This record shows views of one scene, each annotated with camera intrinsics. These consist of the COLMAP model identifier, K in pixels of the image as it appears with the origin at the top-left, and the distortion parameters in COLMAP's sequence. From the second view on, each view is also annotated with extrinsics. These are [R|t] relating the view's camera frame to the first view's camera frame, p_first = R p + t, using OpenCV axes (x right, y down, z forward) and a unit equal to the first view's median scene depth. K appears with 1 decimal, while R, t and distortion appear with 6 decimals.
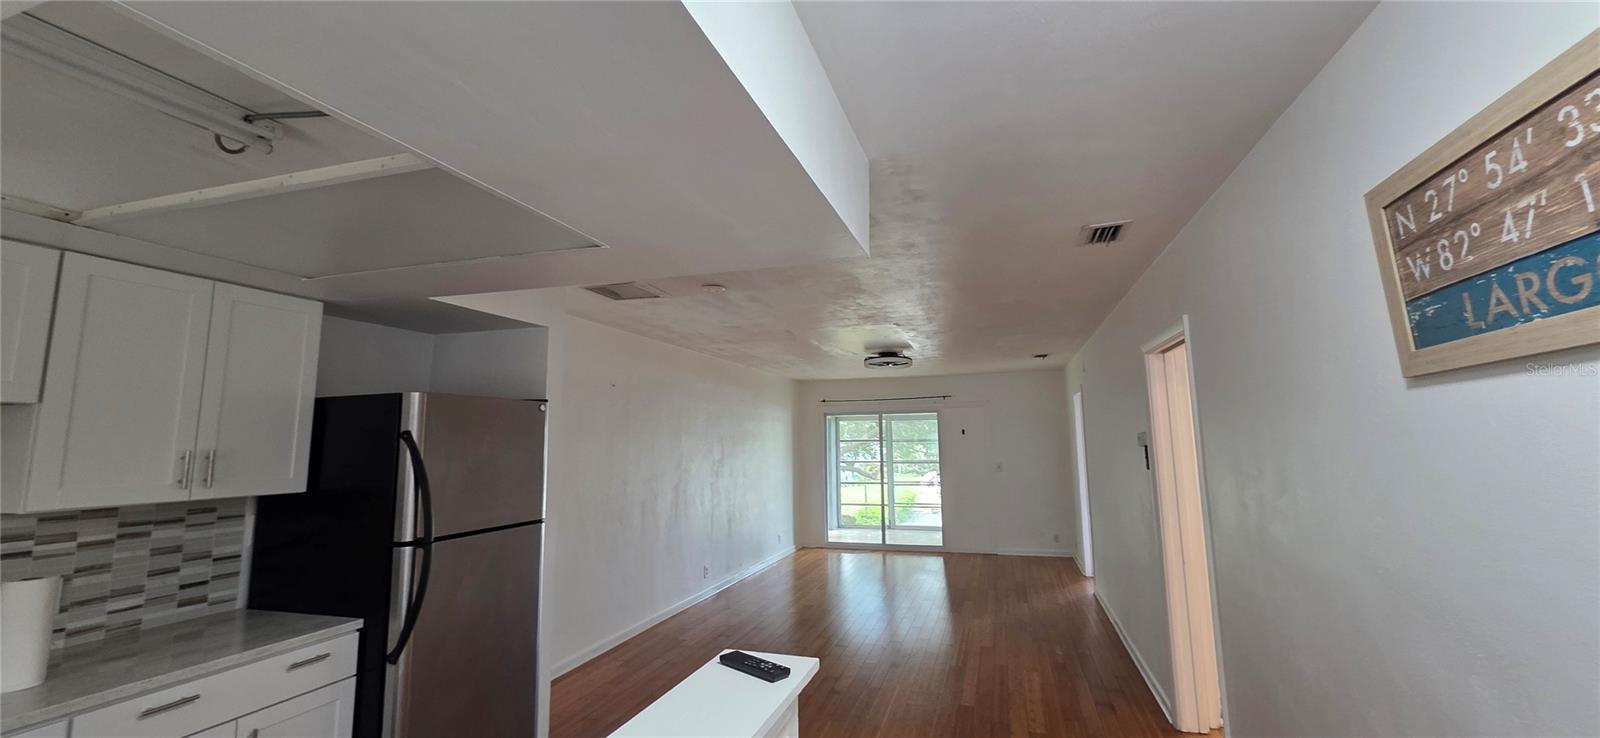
lens RADIAL K [[632.9, 0, 811.4], [0, 632.9, 359.3], [0, 0, 1]] dist [0.000166, -0.000243]
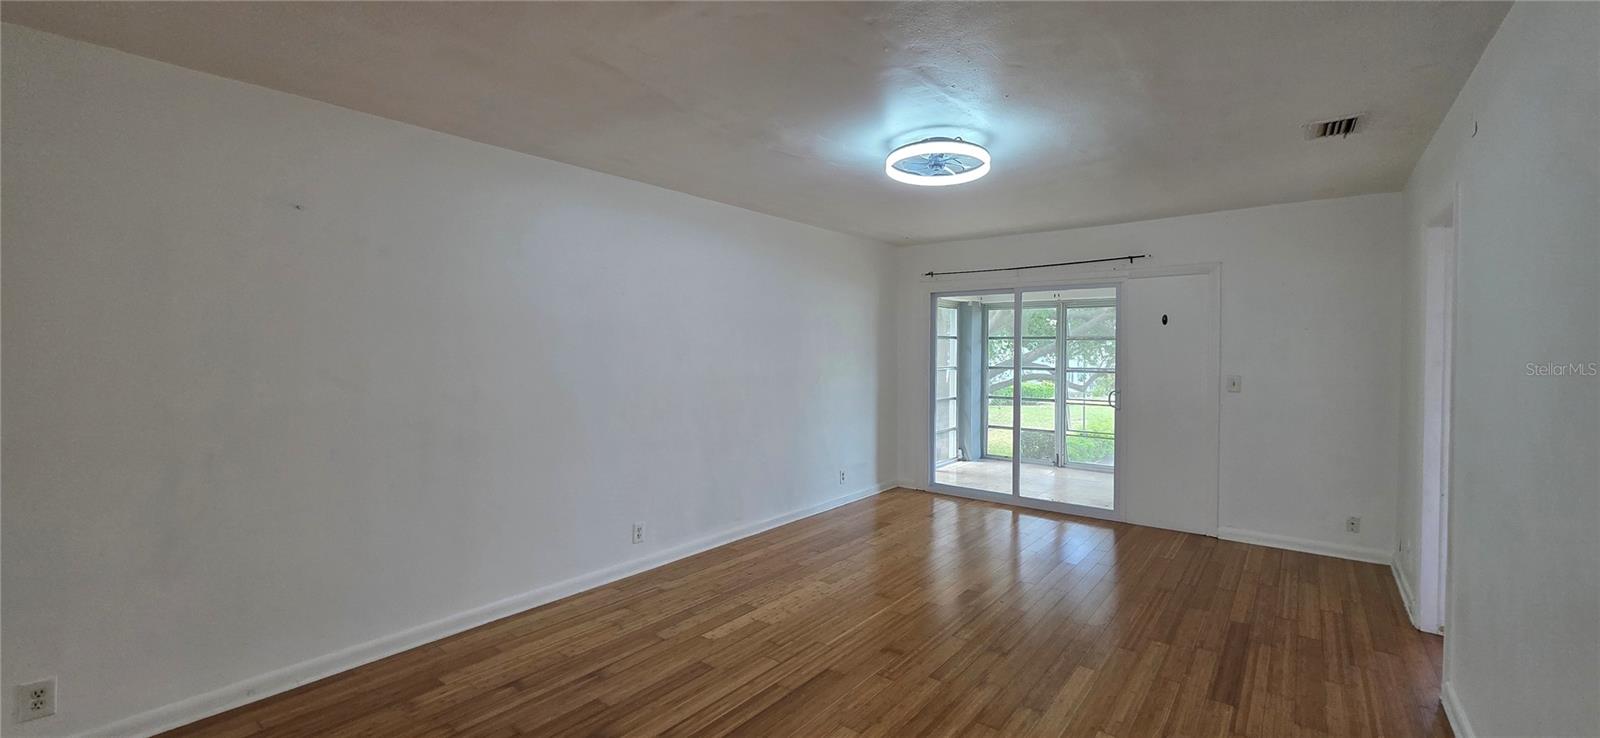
lens RADIAL K [[632.9, 0, 785.9], [0, 632.9, 366.7], [0, 0, 1]] dist [0.000166, -0.000243]
pose [[0.923341, 0.036338, -0.382257, 0.147207], [0.026838, 0.986970, 0.158650, 0.057789], [0.383041, -0.156747, 0.910335, 0.360279]]
